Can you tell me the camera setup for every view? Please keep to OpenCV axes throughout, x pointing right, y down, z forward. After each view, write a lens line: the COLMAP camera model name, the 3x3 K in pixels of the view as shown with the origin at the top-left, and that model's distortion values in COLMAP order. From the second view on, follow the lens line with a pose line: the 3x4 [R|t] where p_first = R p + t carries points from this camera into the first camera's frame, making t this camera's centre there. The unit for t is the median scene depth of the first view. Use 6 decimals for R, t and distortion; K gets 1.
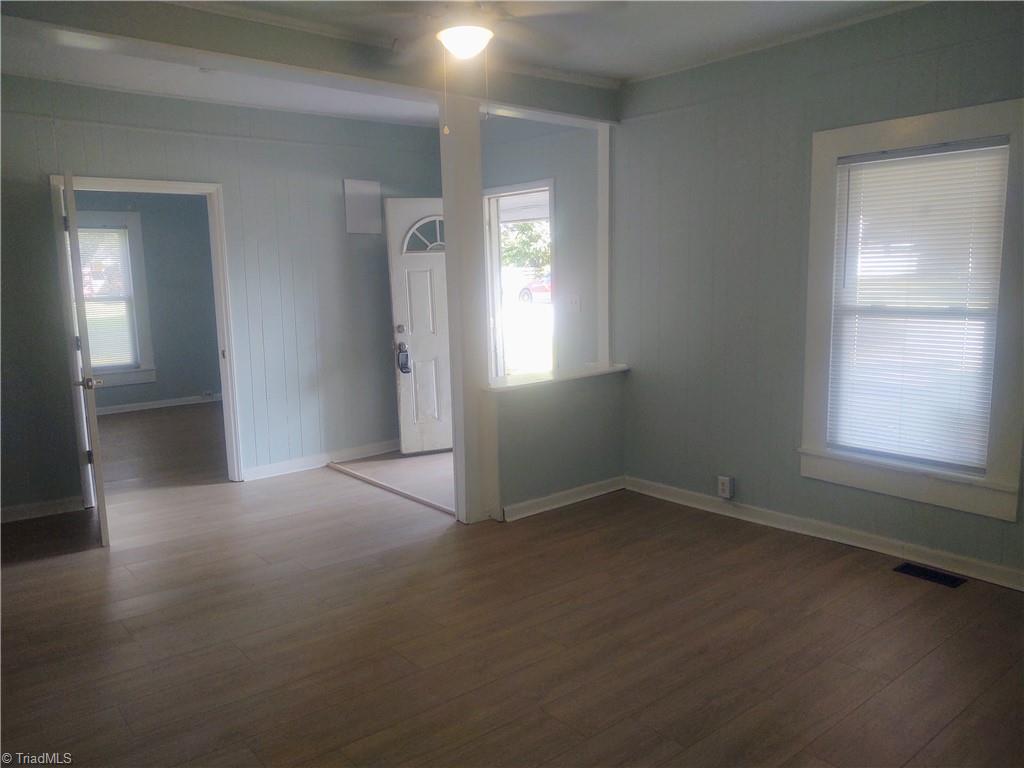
lens RADIAL K [[774.5, 0, 514.6], [0, 774.5, 377.7], [0, 0, 1]] dist [0.065355, -0.094515]
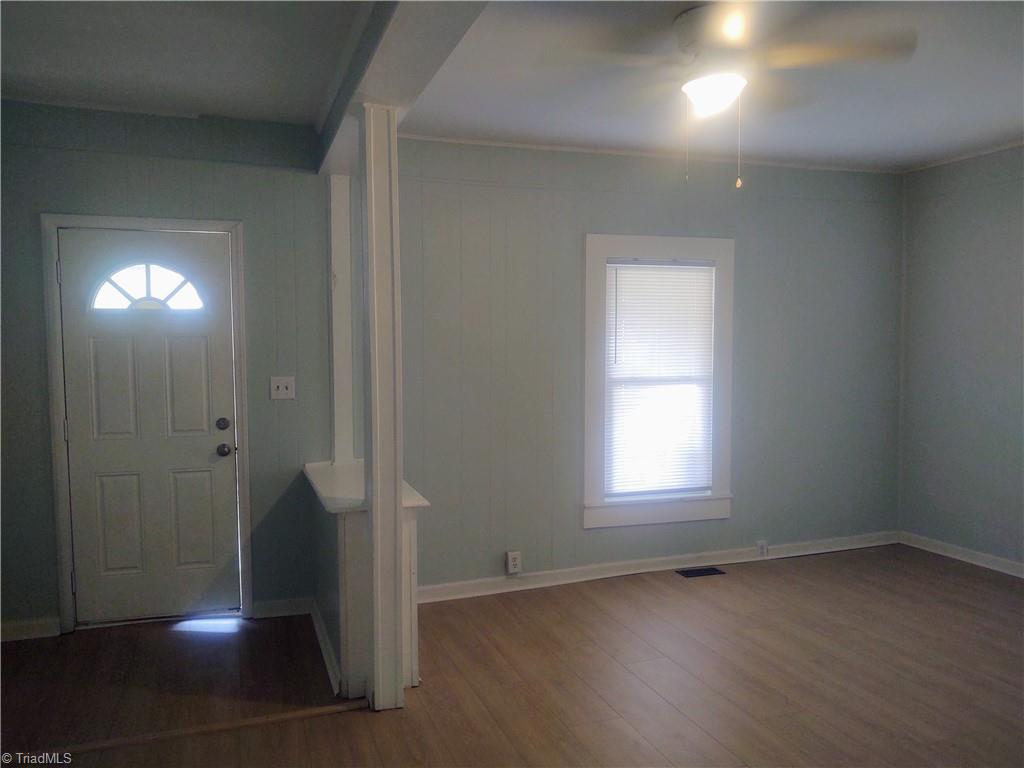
lens RADIAL K [[784.4, 0, 519.9], [0, 784.4, 381.8], [0, 0, 1]] dist [0.056600, -0.095583]
pose [[0.354053, -0.021631, 0.934975, -0.798247], [0.127945, 0.991453, -0.025512, -0.075007], [-0.926432, 0.128658, 0.353794, 0.721014]]
